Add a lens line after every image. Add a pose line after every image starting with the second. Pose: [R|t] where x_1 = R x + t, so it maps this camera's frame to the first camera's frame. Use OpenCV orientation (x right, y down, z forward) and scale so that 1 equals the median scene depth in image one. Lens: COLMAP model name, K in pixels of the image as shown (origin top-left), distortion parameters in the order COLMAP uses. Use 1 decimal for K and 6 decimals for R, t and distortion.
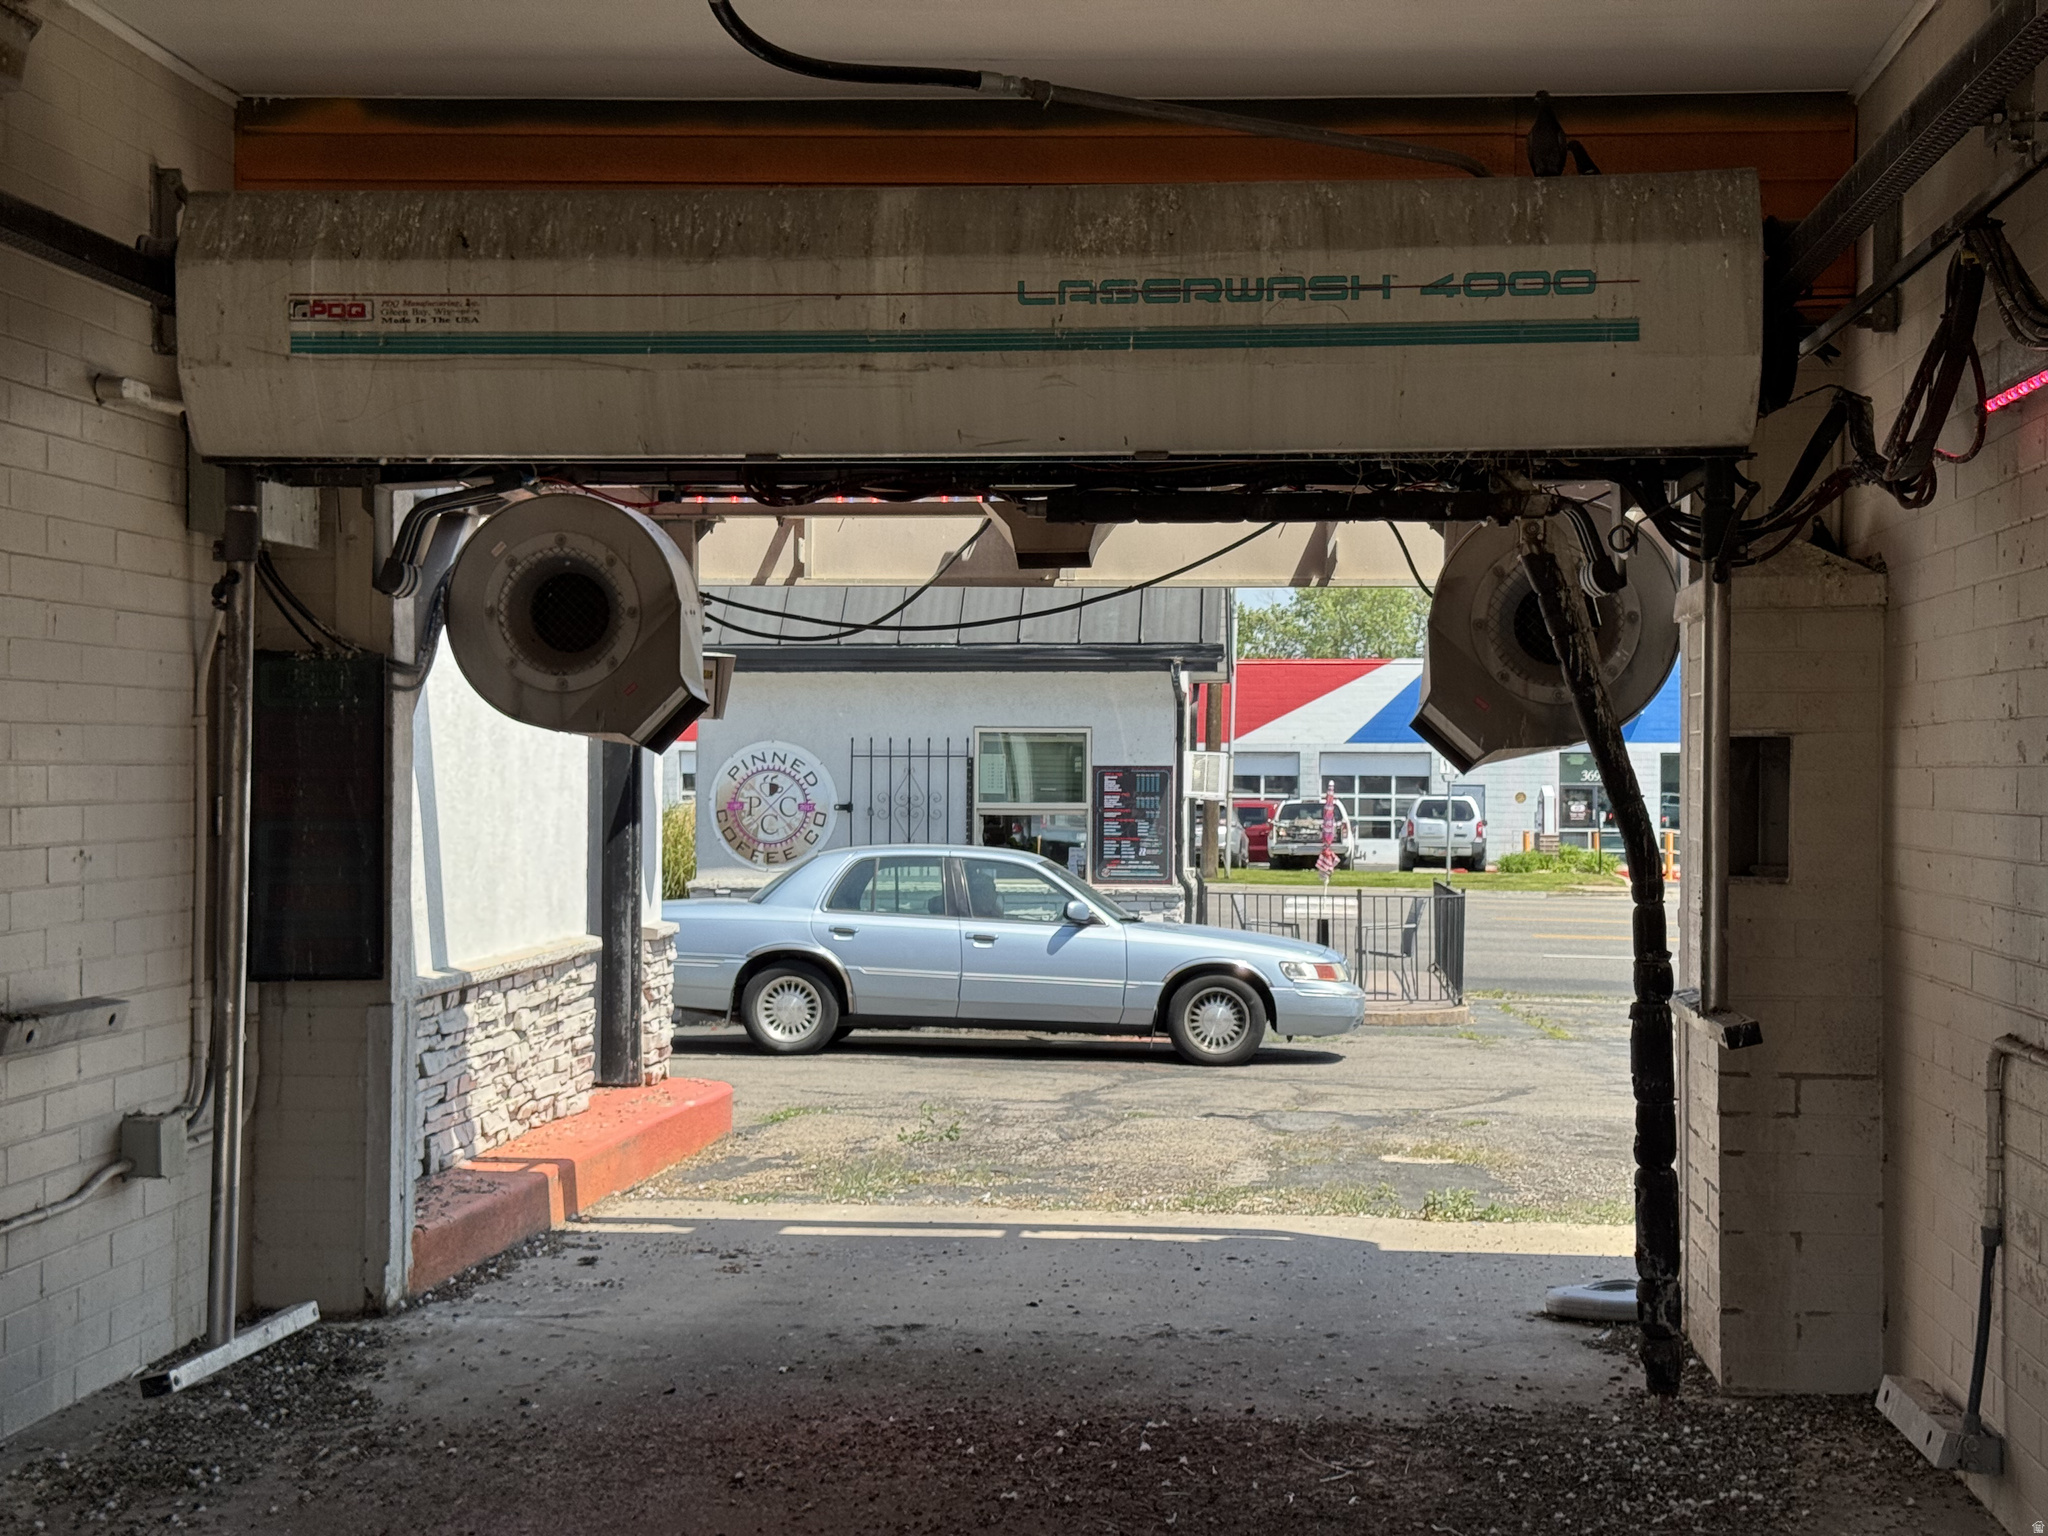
lens RADIAL K [[2850.0, 0, 1023.0], [0, 2850.0, 773.6], [0, 0, 1]] dist [0.061478, 0.000000]
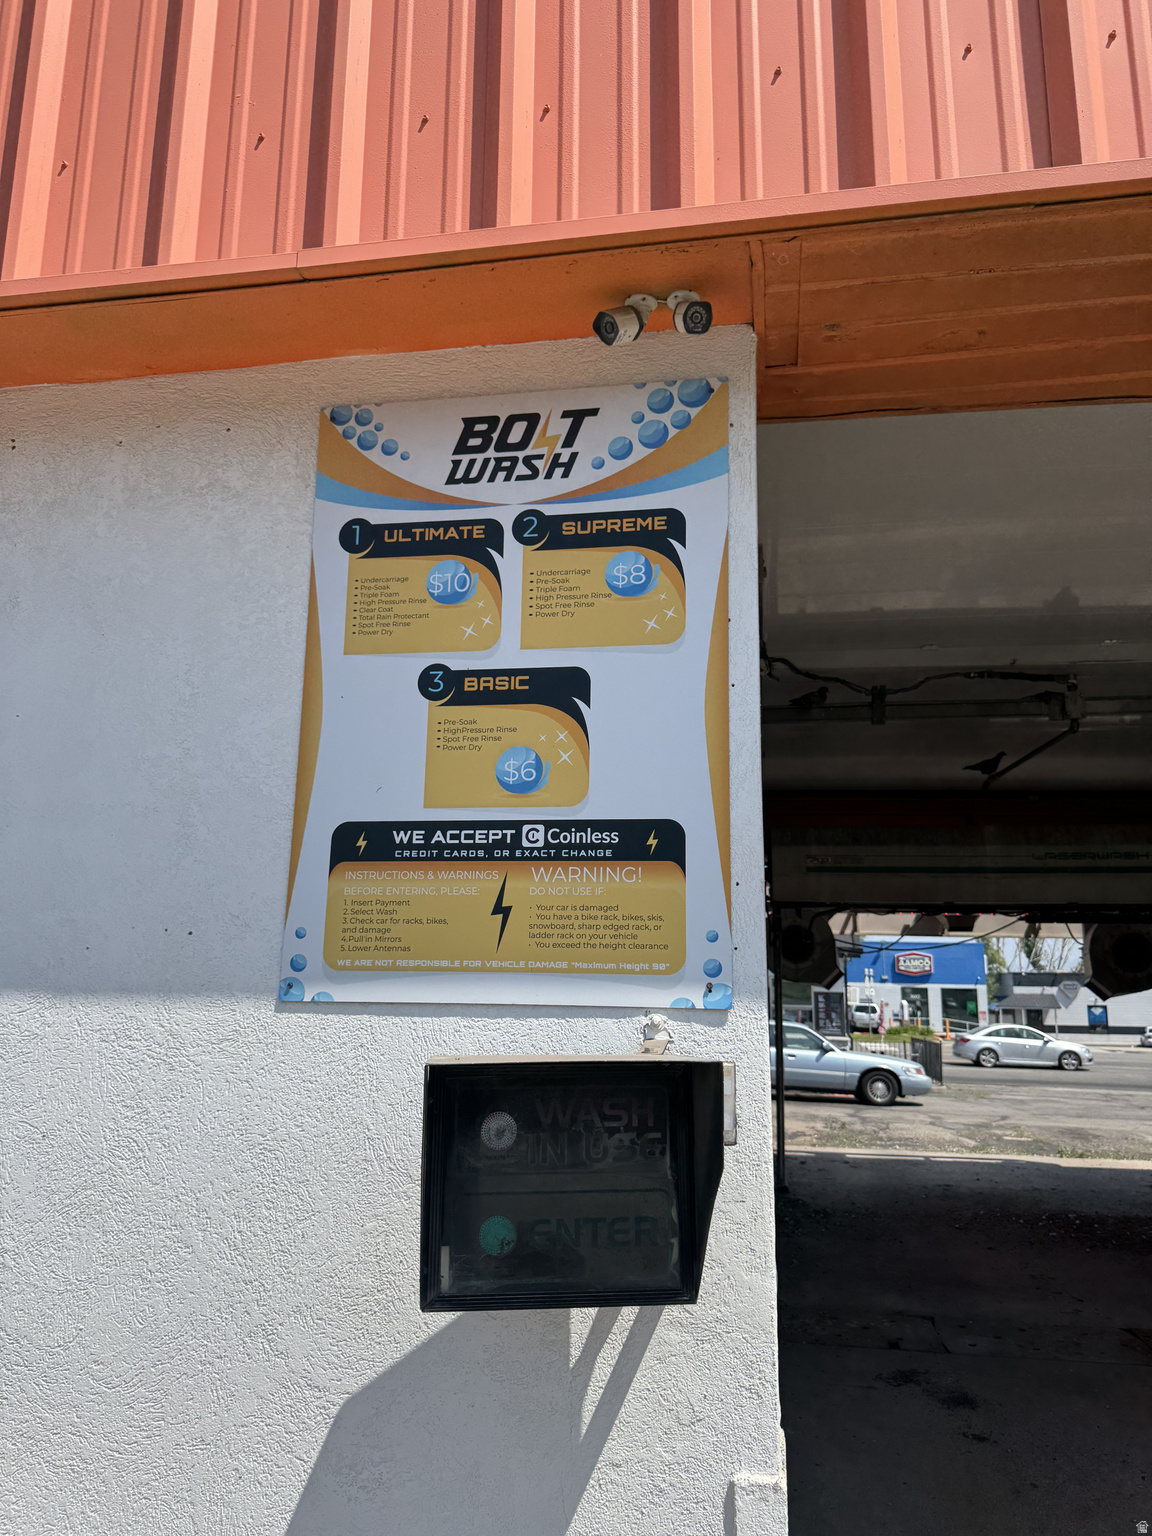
lens RADIAL K [[1087.6, 0, 578.8], [0, 1087.6, 768.3], [0, 0, 1]] dist [0.040459, -0.000232]
pose [[0.996756, -0.005063, -0.080322, -0.310497], [-0.011104, 0.979821, -0.199566, -0.003202], [0.079711, 0.199811, 0.976587, -0.242072]]
